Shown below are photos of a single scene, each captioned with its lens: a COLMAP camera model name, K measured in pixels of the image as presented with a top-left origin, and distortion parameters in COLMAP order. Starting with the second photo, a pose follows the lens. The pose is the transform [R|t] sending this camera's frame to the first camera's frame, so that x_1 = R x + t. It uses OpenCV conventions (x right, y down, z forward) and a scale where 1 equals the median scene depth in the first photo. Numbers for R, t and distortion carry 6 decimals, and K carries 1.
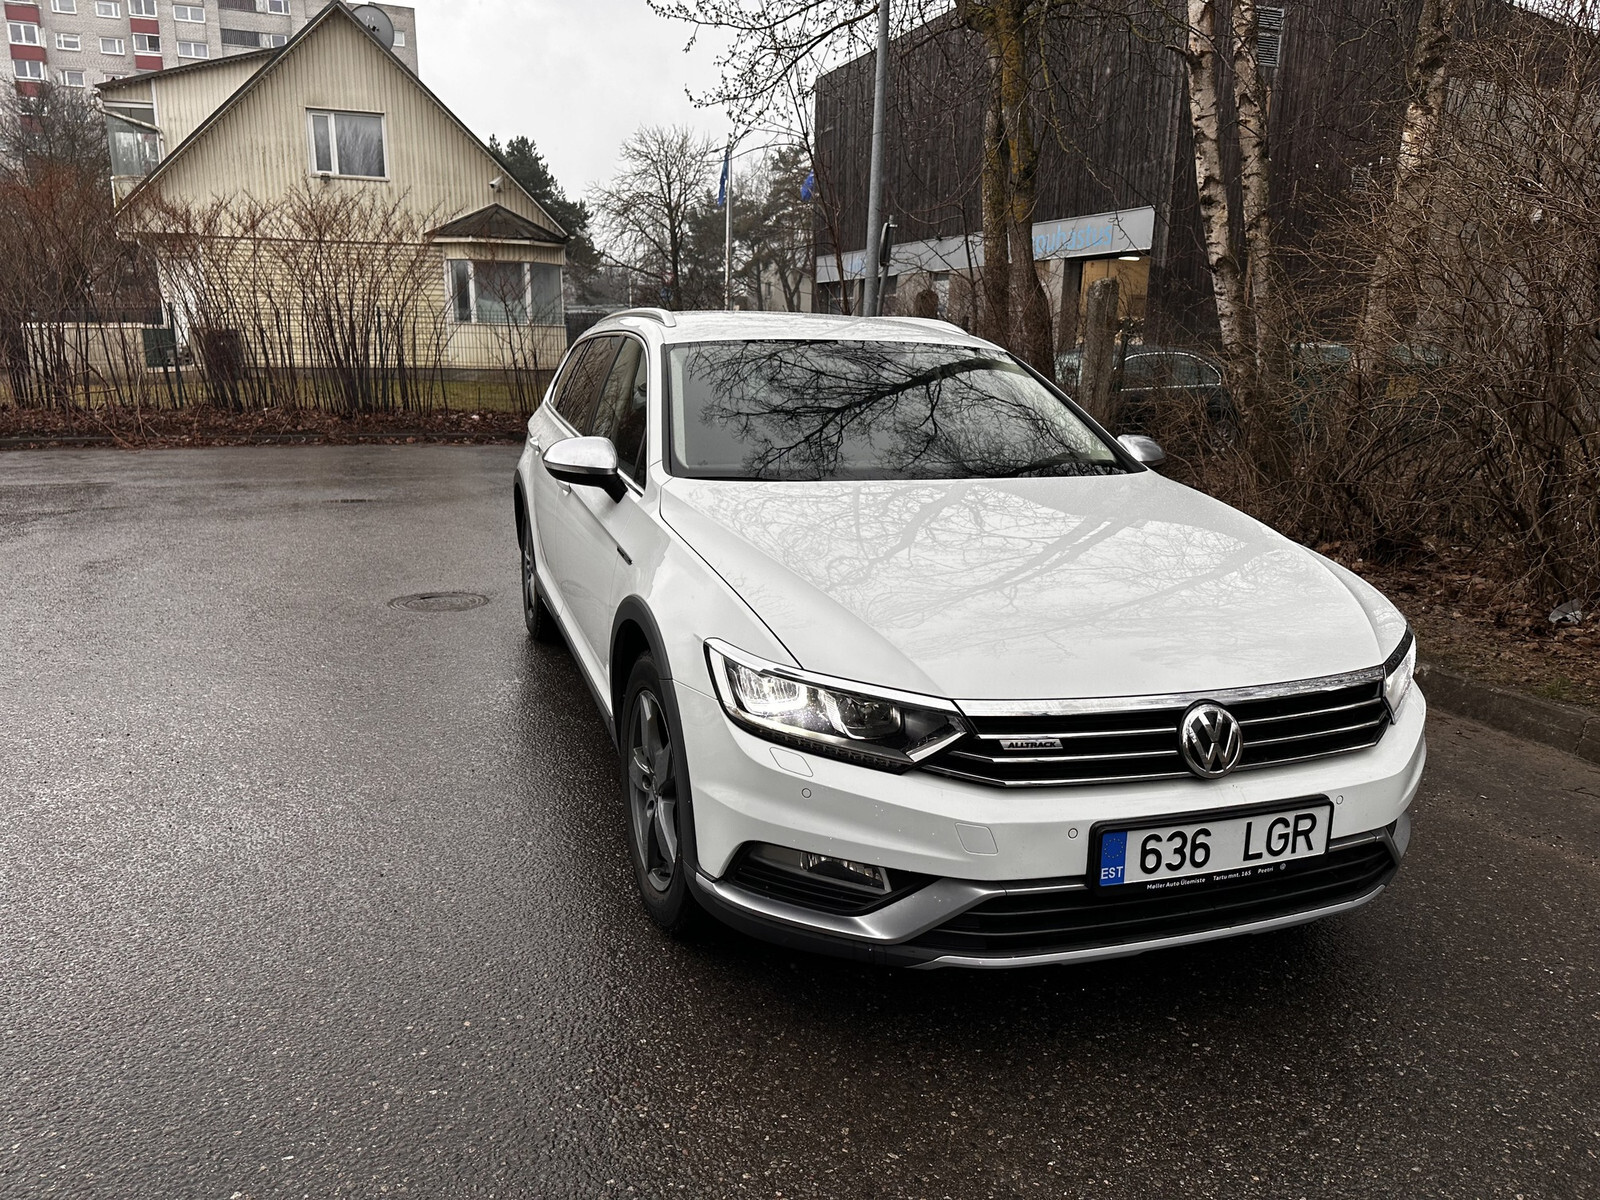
lens RADIAL K [[1158.4, 0, 800.0], [0, 1158.4, 600.0], [0, 0, 1]] dist [0.053182, -0.040259]
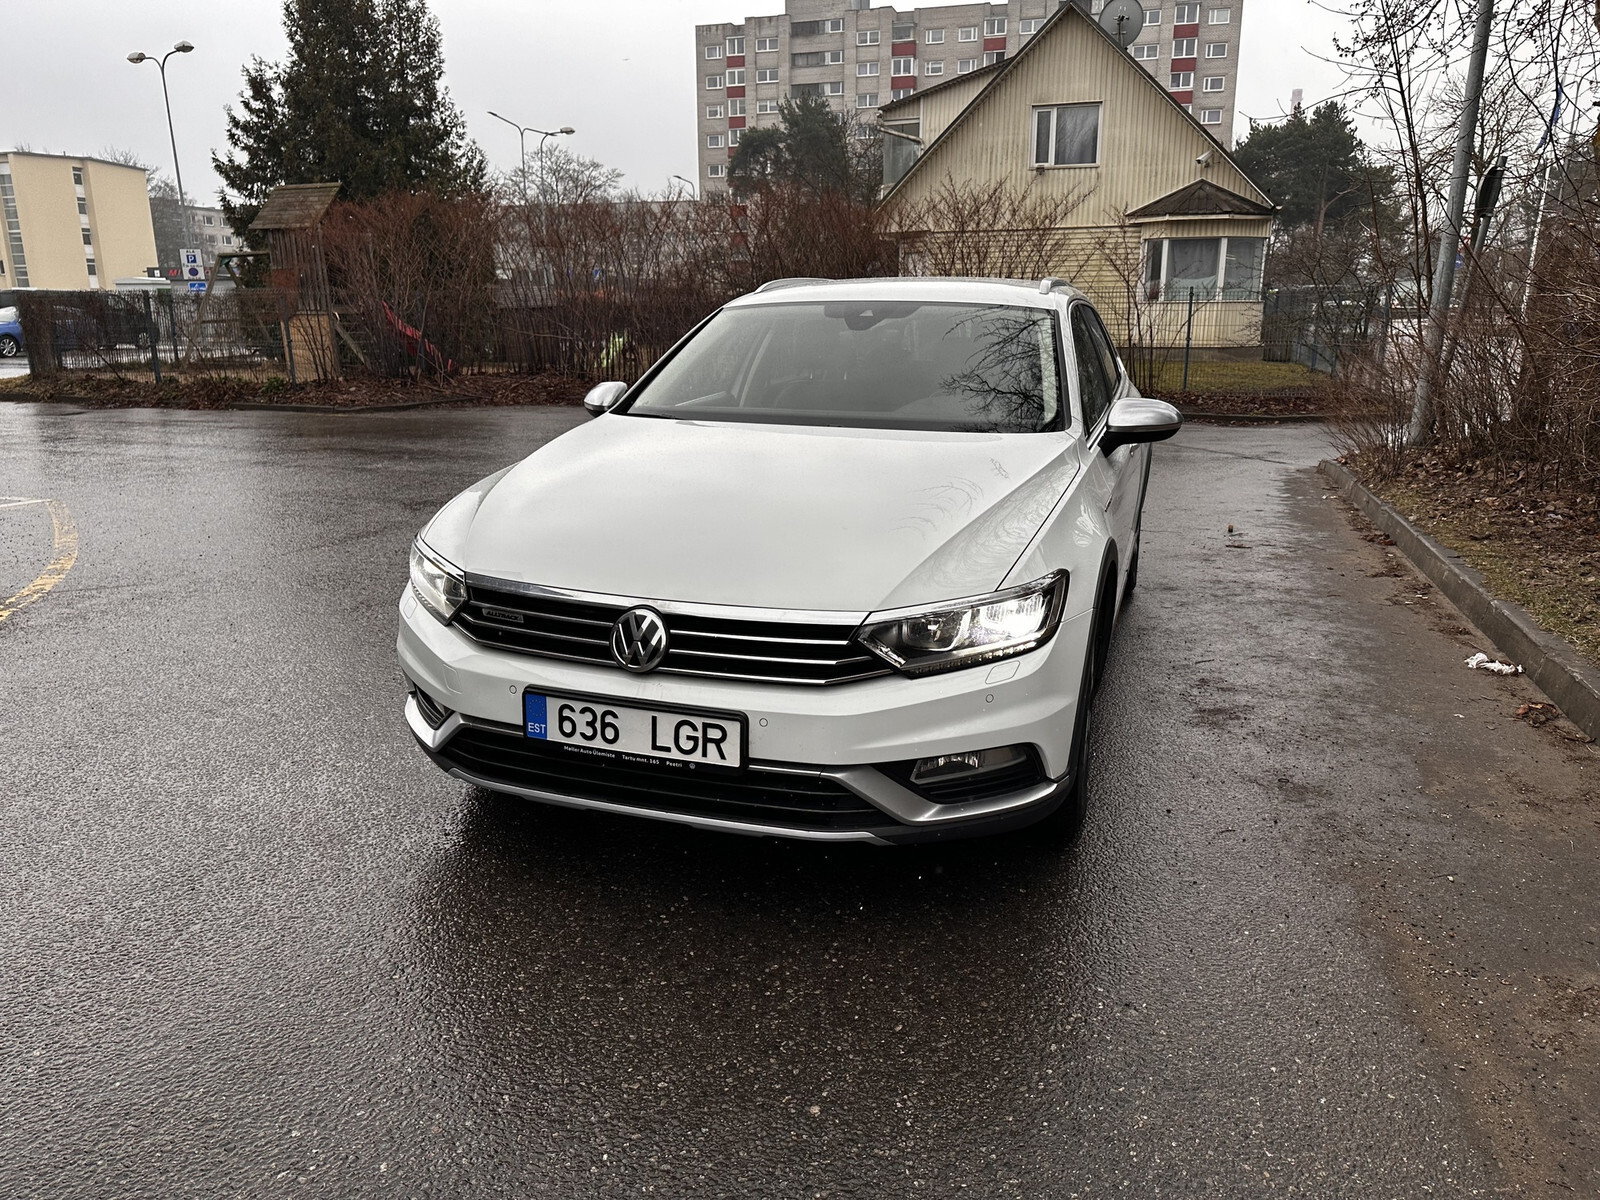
lens RADIAL K [[1158.4, 0, 800.0], [0, 1158.4, 600.0], [0, 0, 1]] dist [0.053182, -0.040259]
pose [[0.790636, 0.139079, -0.596282, 1.090968], [-0.130475, 0.989762, 0.057853, -0.005611], [0.598223, 0.032059, 0.800688, 0.165458]]
